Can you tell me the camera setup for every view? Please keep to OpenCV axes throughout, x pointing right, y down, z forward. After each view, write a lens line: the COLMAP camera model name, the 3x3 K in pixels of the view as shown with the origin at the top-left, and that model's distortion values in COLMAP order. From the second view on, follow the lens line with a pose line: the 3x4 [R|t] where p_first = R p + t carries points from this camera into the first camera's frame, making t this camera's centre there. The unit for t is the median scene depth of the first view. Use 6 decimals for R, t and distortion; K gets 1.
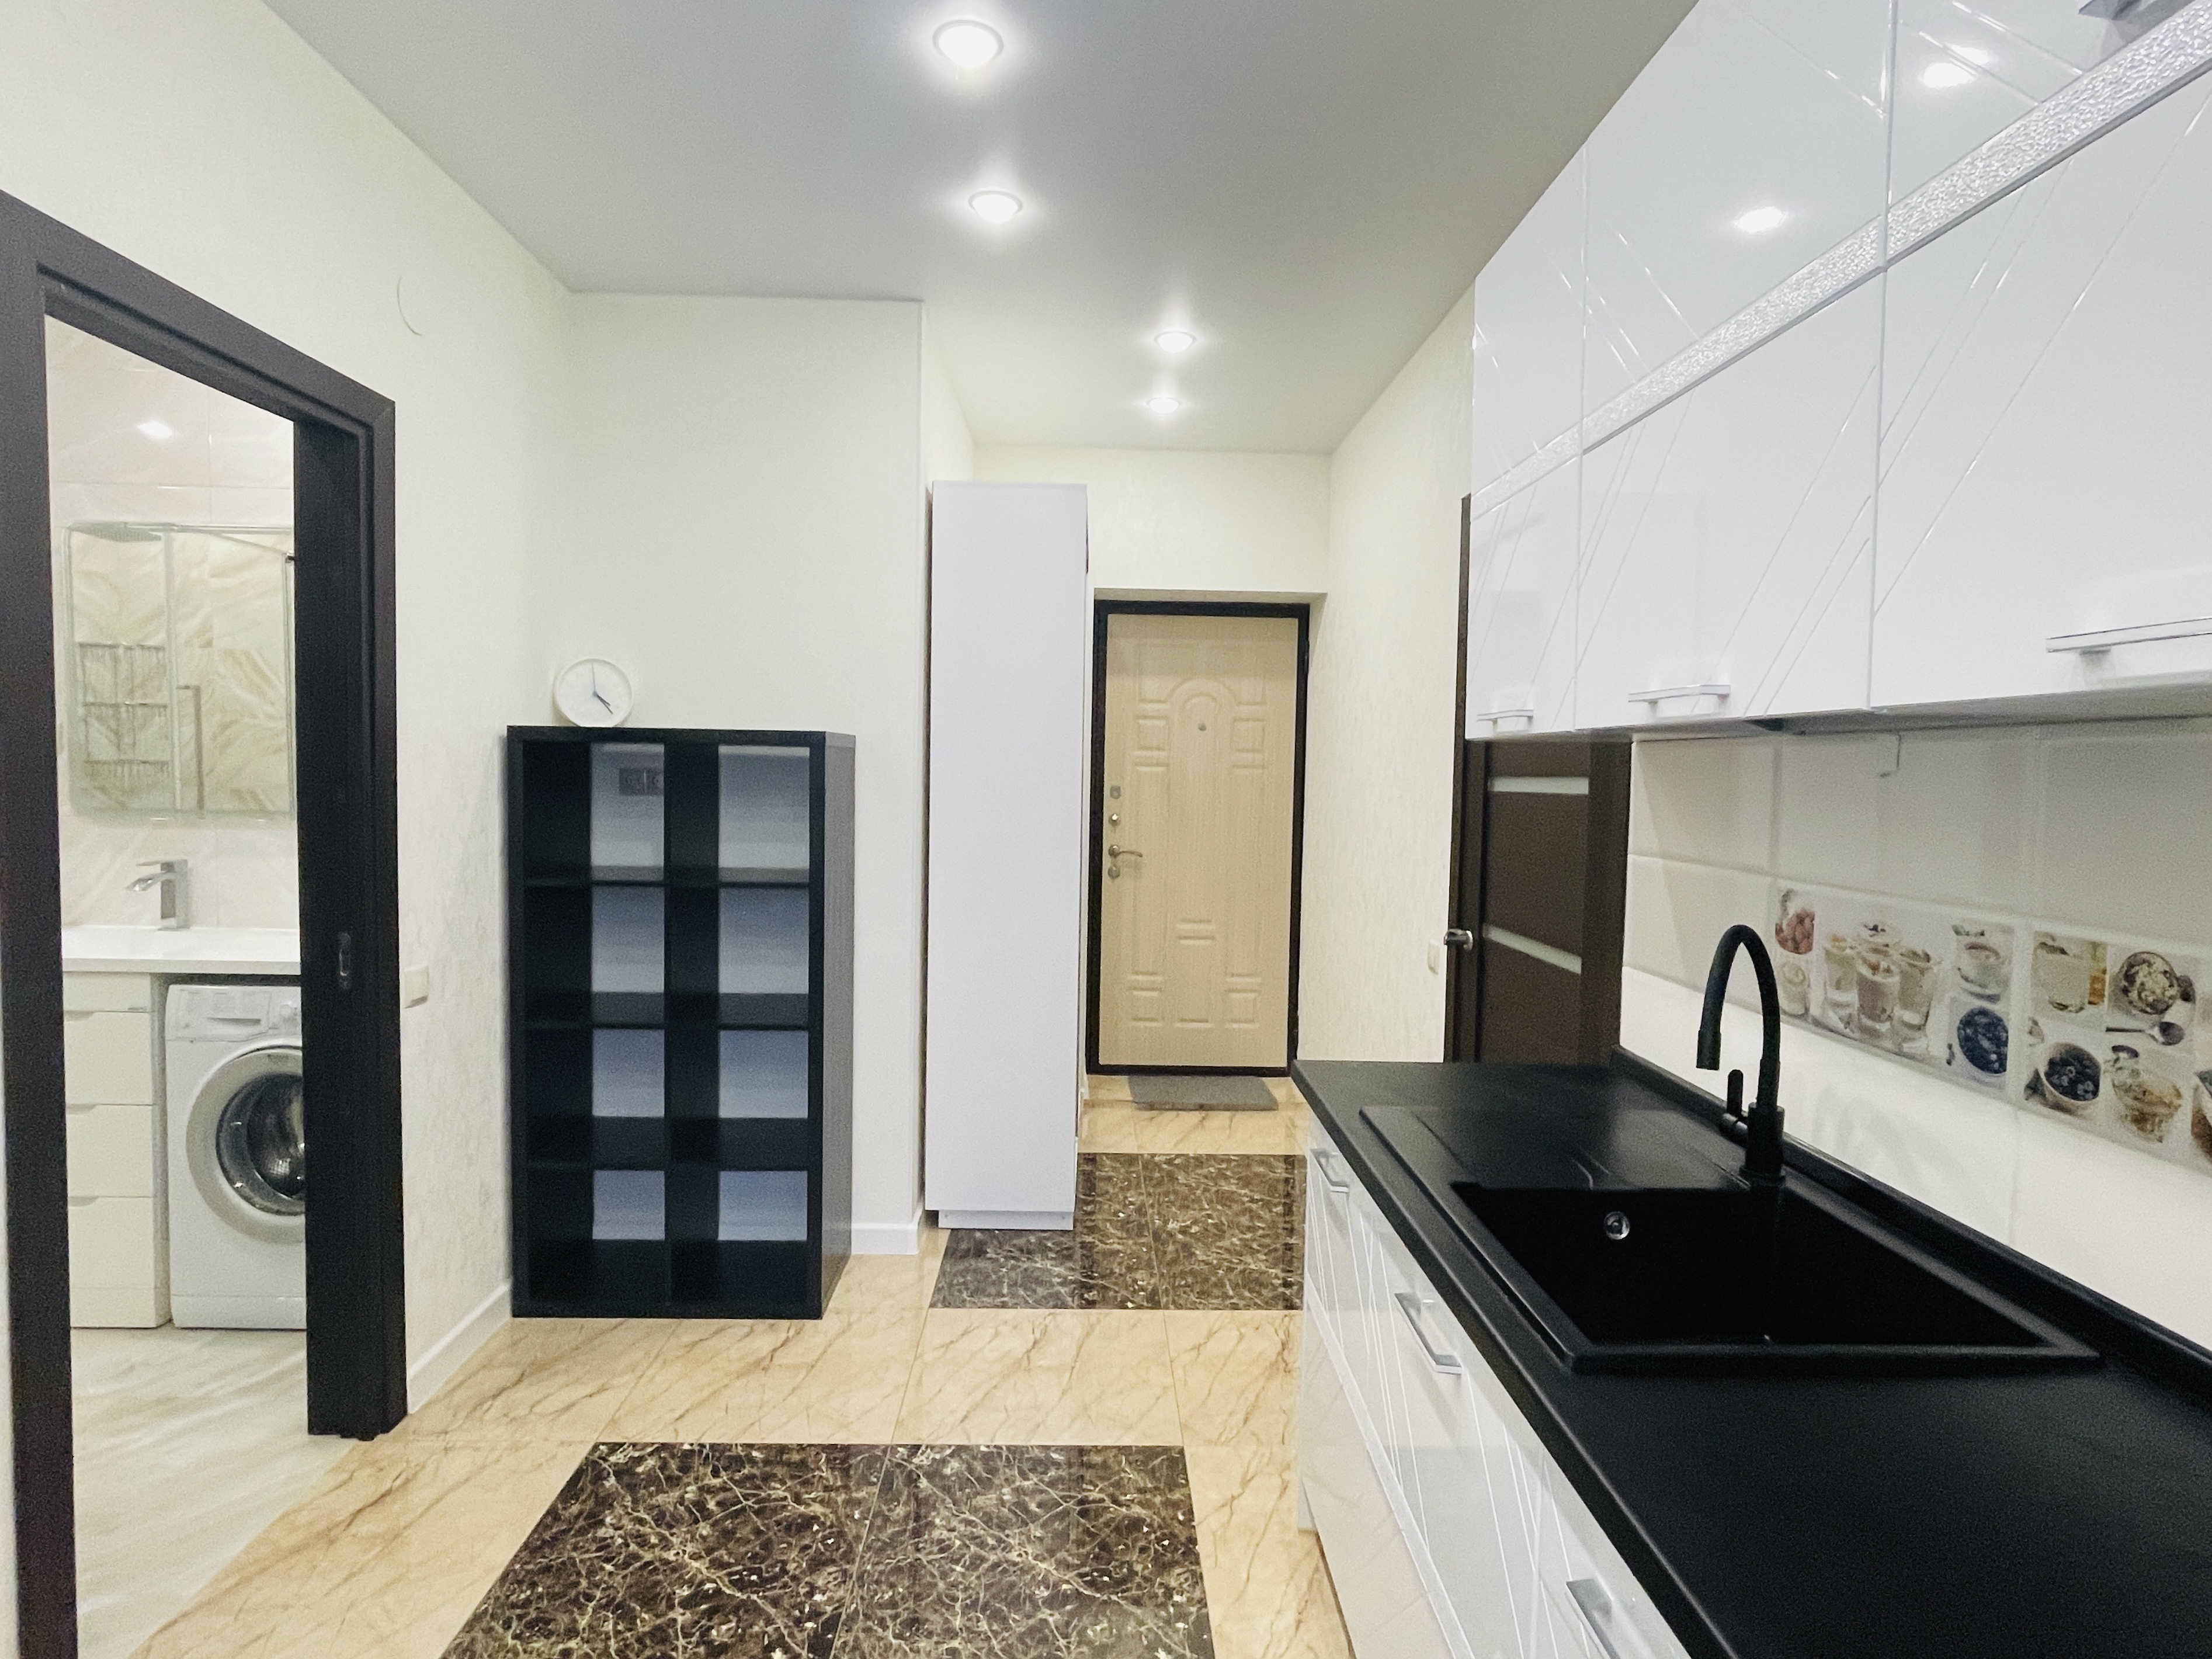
lens RADIAL K [[1103.3, 0, 1106.0], [0, 1103.3, 829.5], [0, 0, 1]] dist [0.053709, -0.000317]
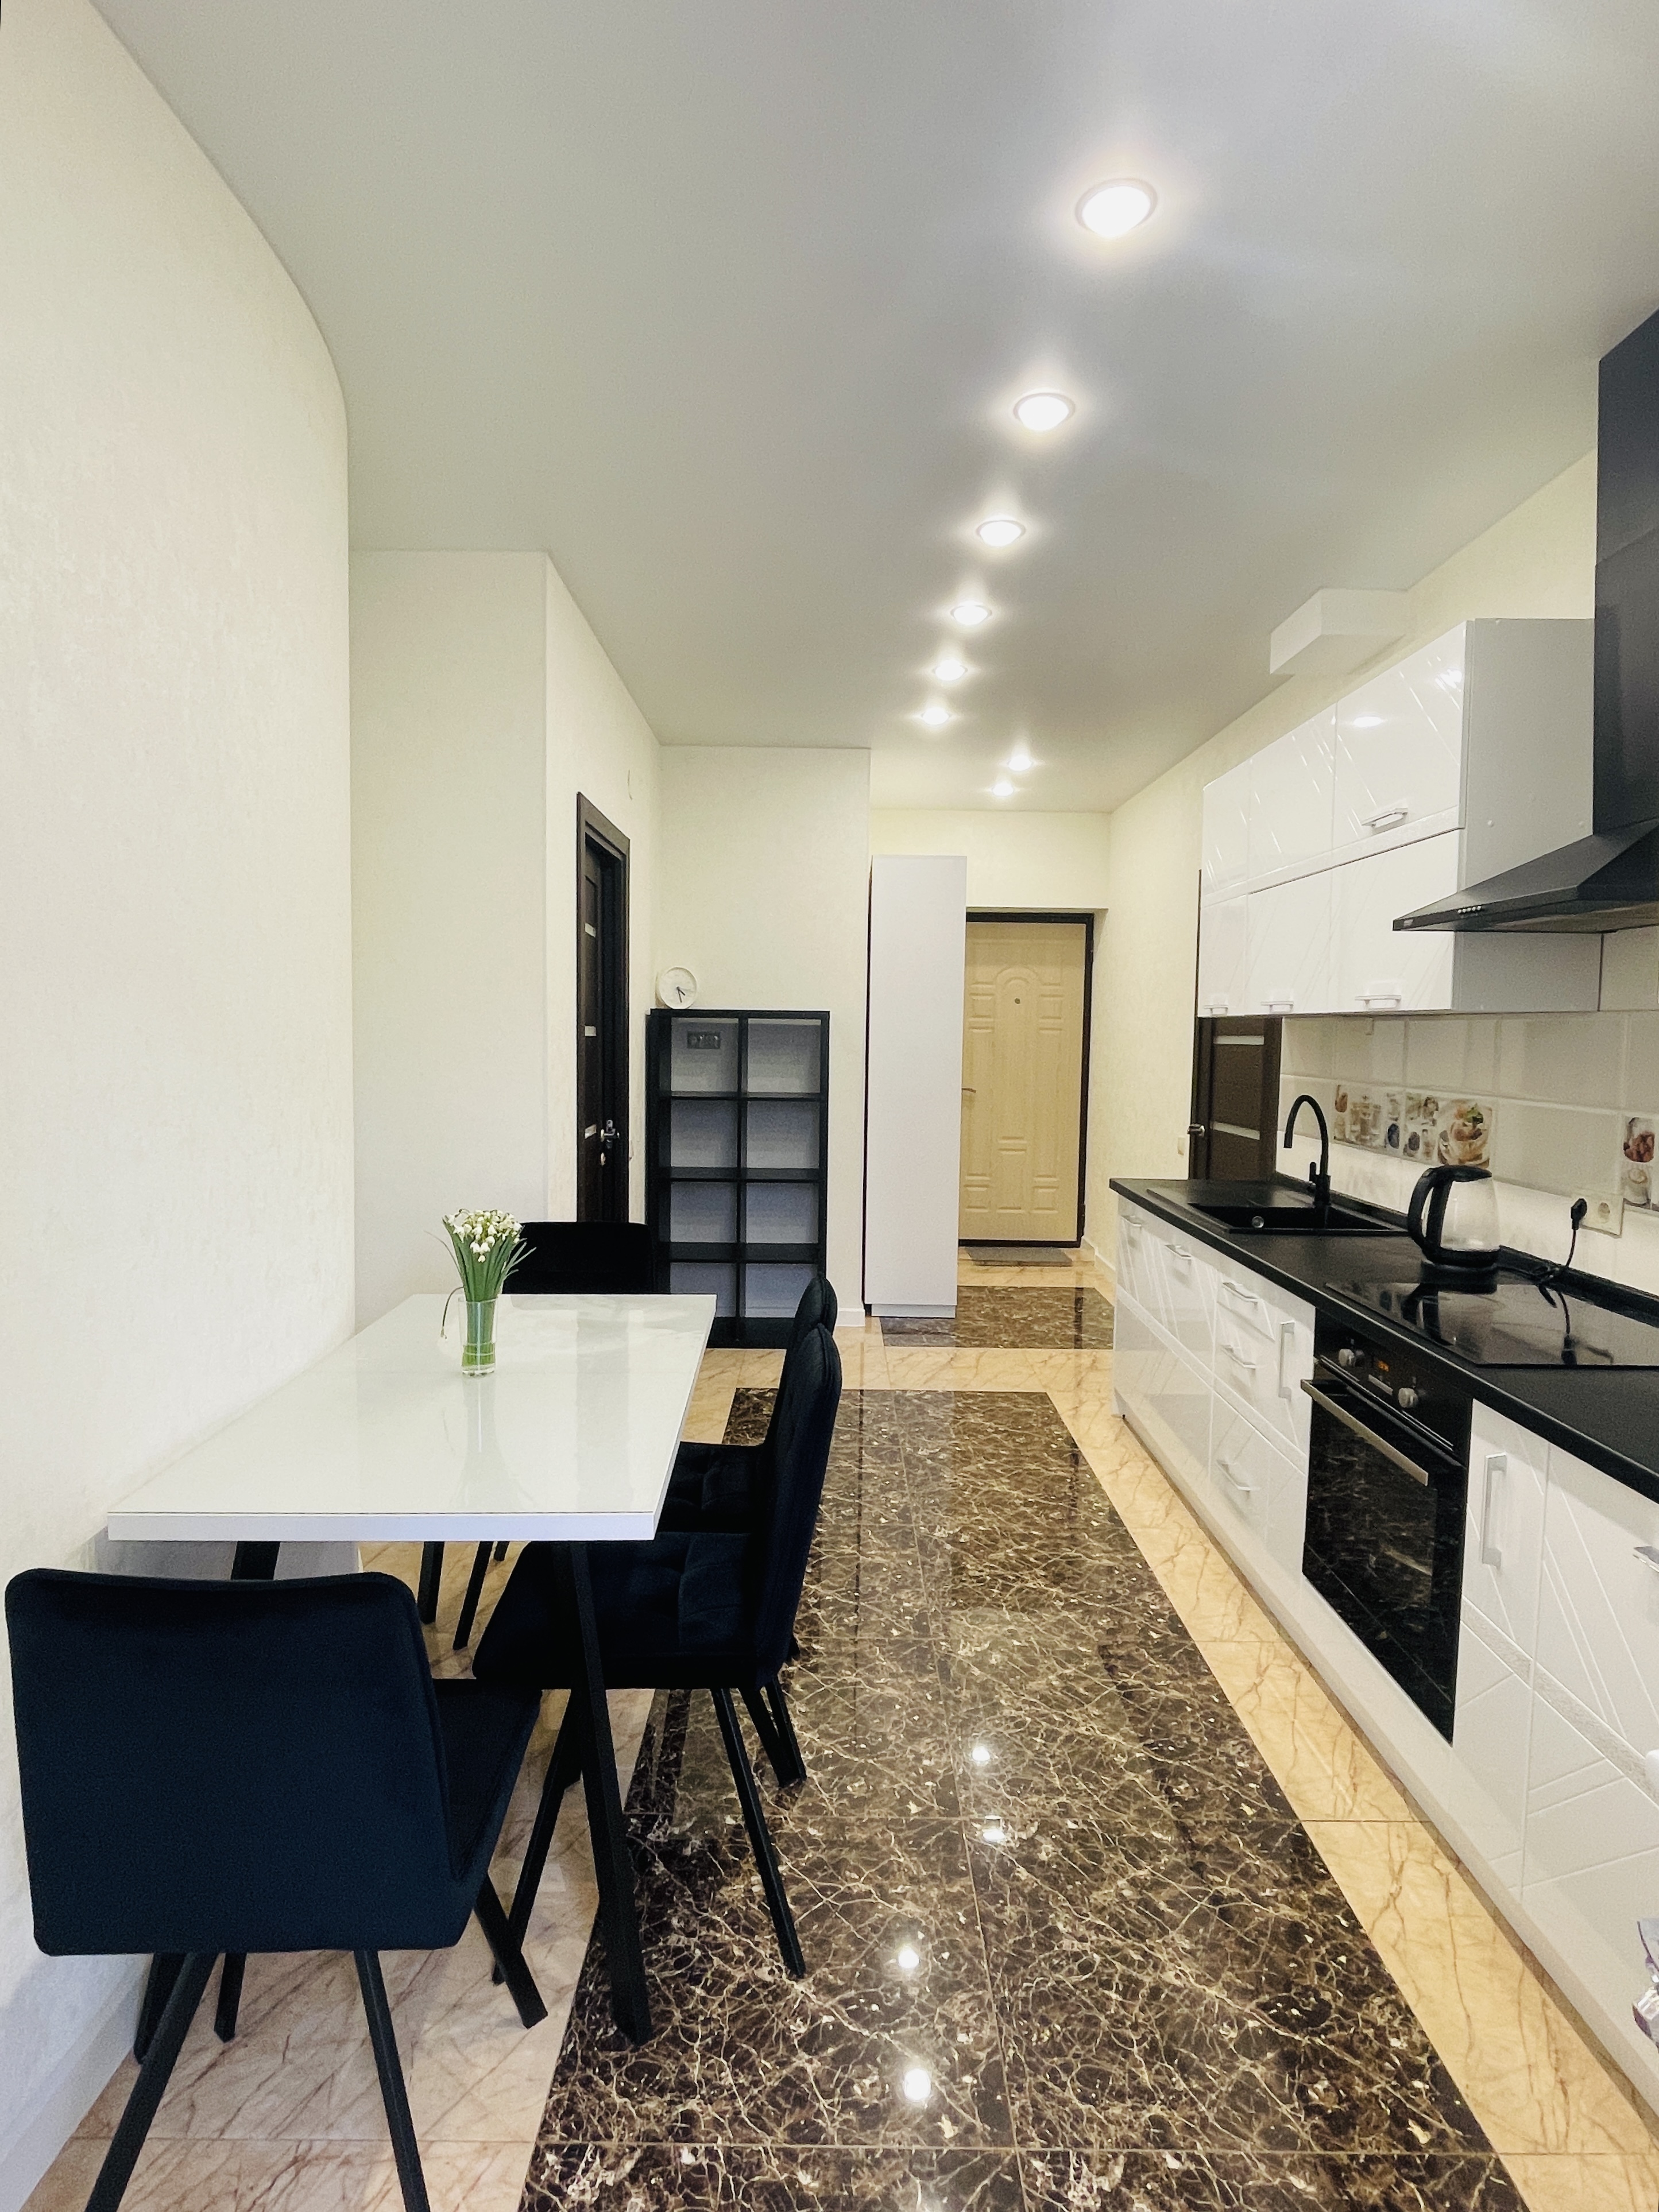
lens RADIAL K [[1087.0, 0, 829.5], [0, 1087.0, 1106.0], [0, 0, 1]] dist [-0.000697, 0.000306]
pose [[0.999876, -0.002297, -0.015566, -0.230370], [0.002576, 0.999836, 0.017919, 0.031153], [0.015523, -0.017956, 0.999718, -0.711193]]
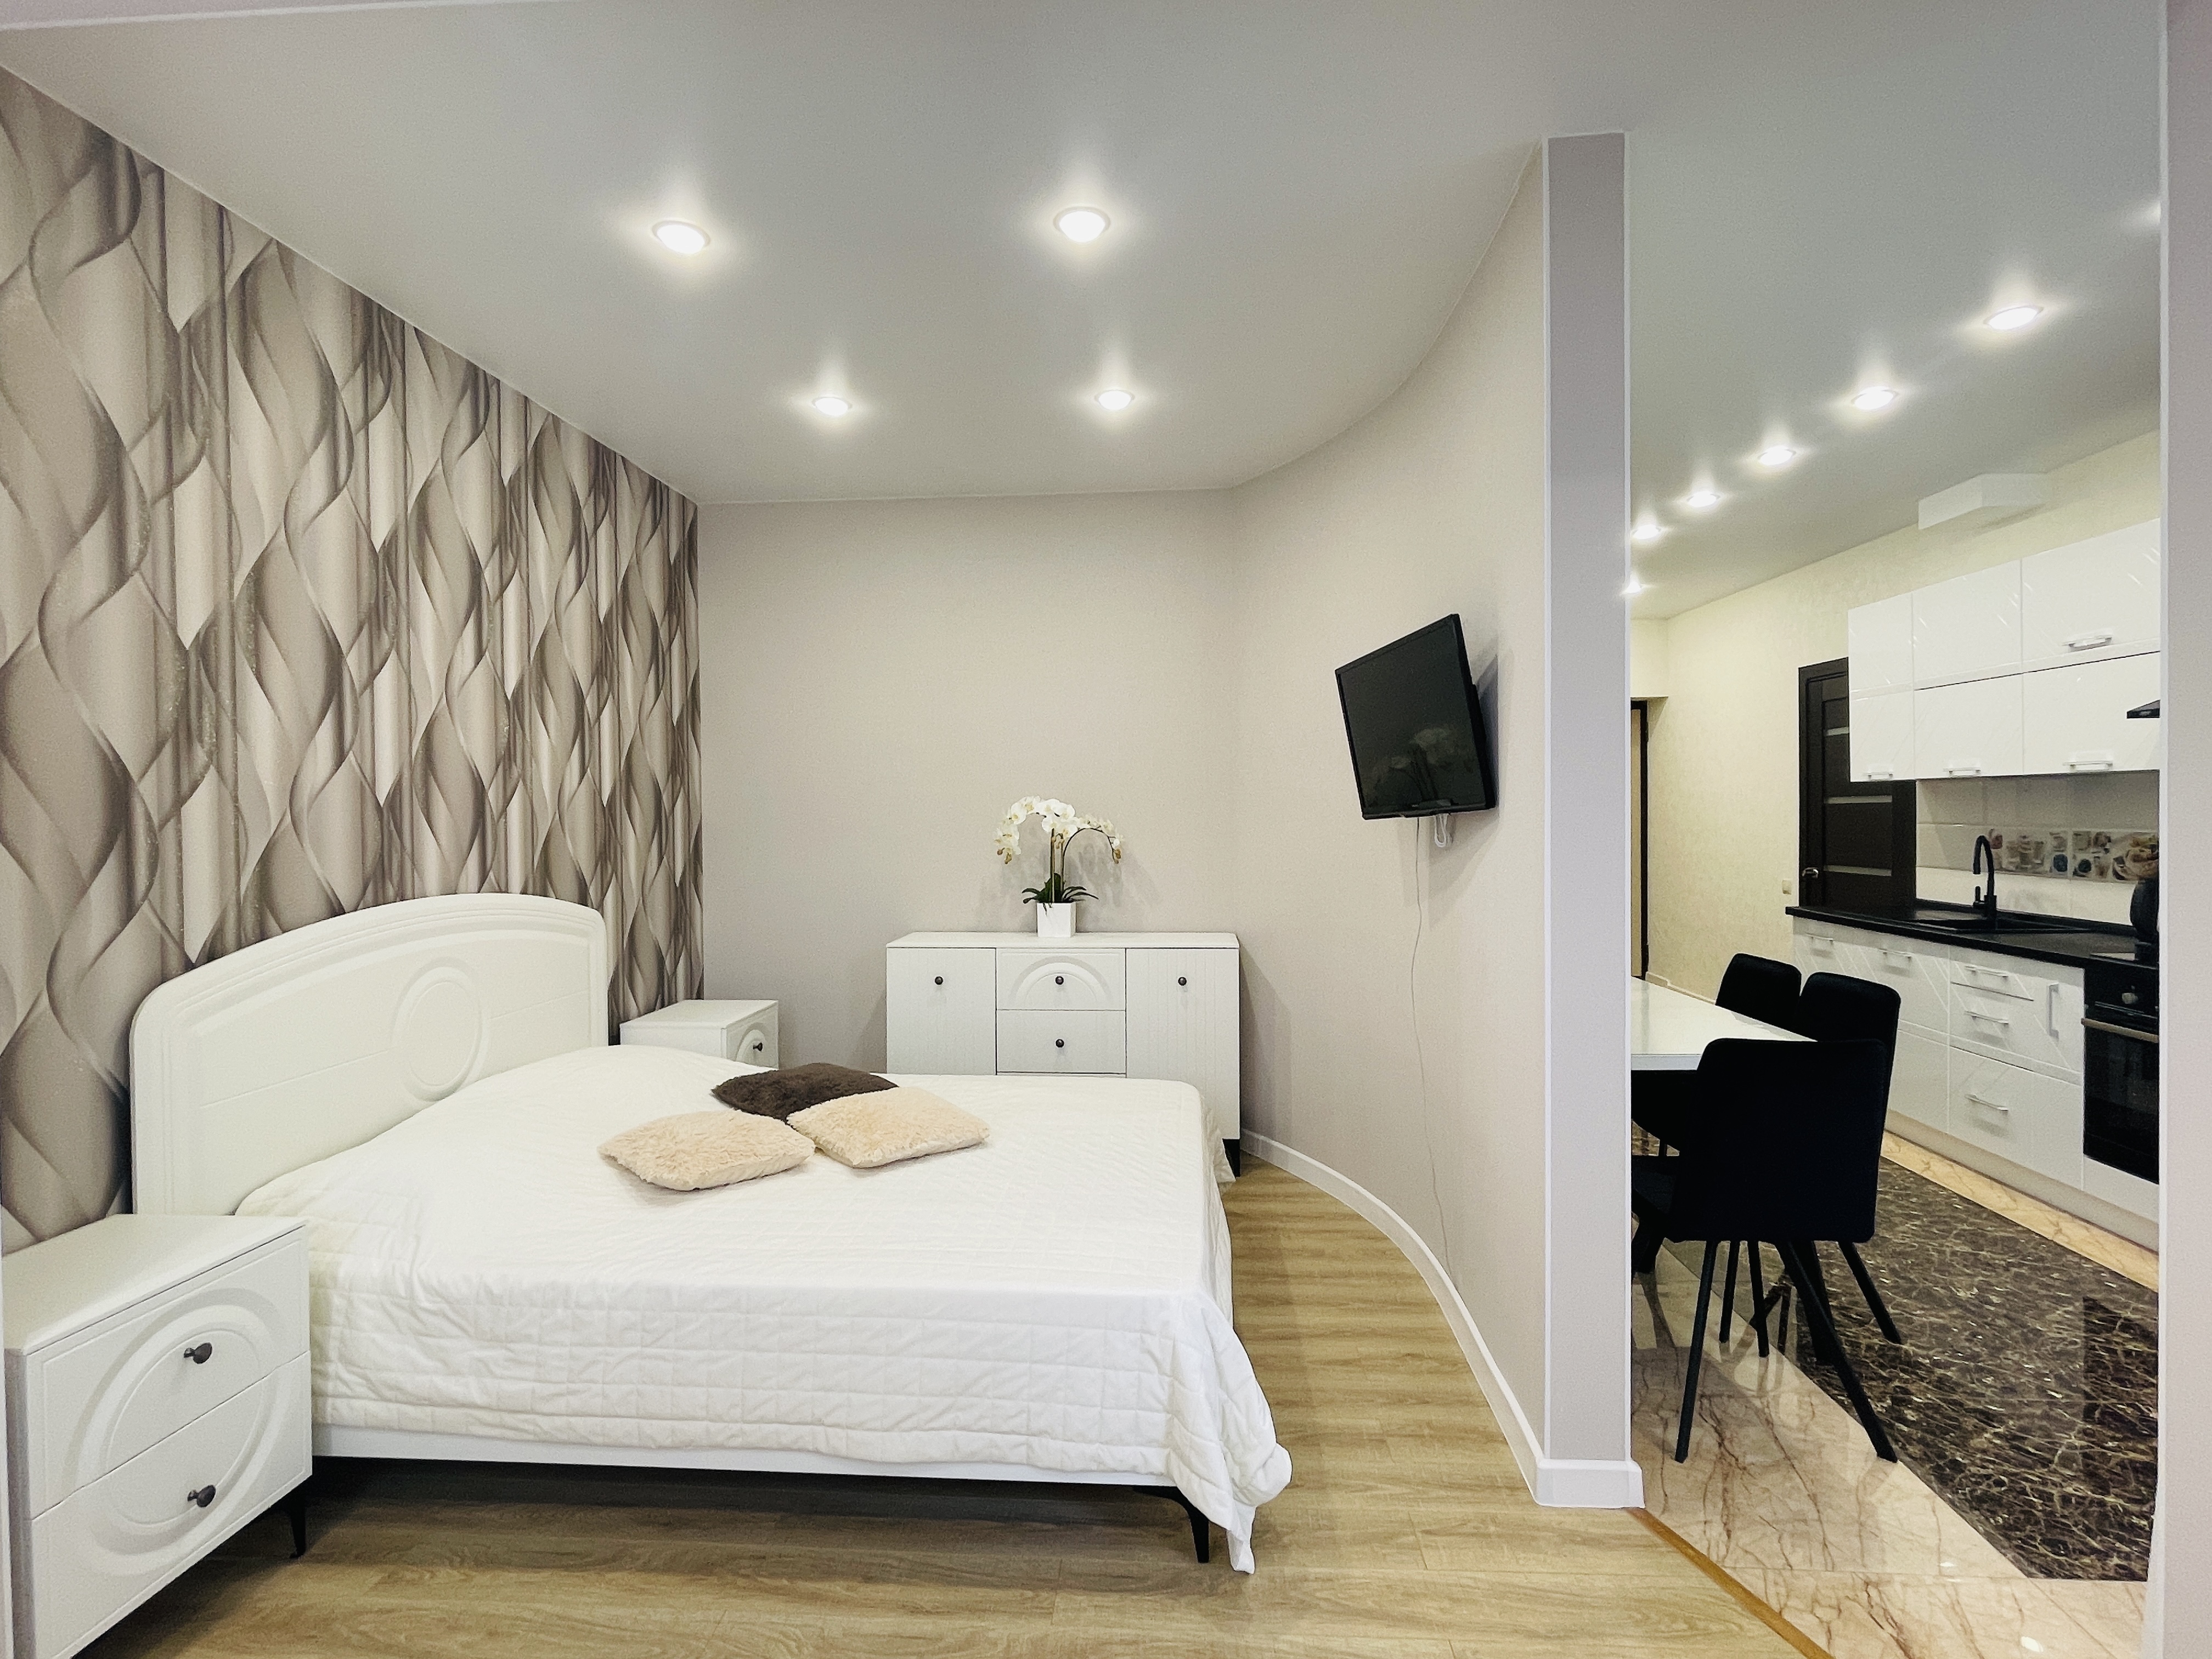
lens RADIAL K [[1008.6, 0, 1106.0], [0, 1008.6, 829.5], [0, 0, 1]] dist [0.000168, 0.000145]
pose [[0.994683, -0.028049, -0.099091, -0.893890], [0.024530, 0.999031, -0.036552, 0.055968], [0.100020, 0.033927, 0.994407, -1.157319]]
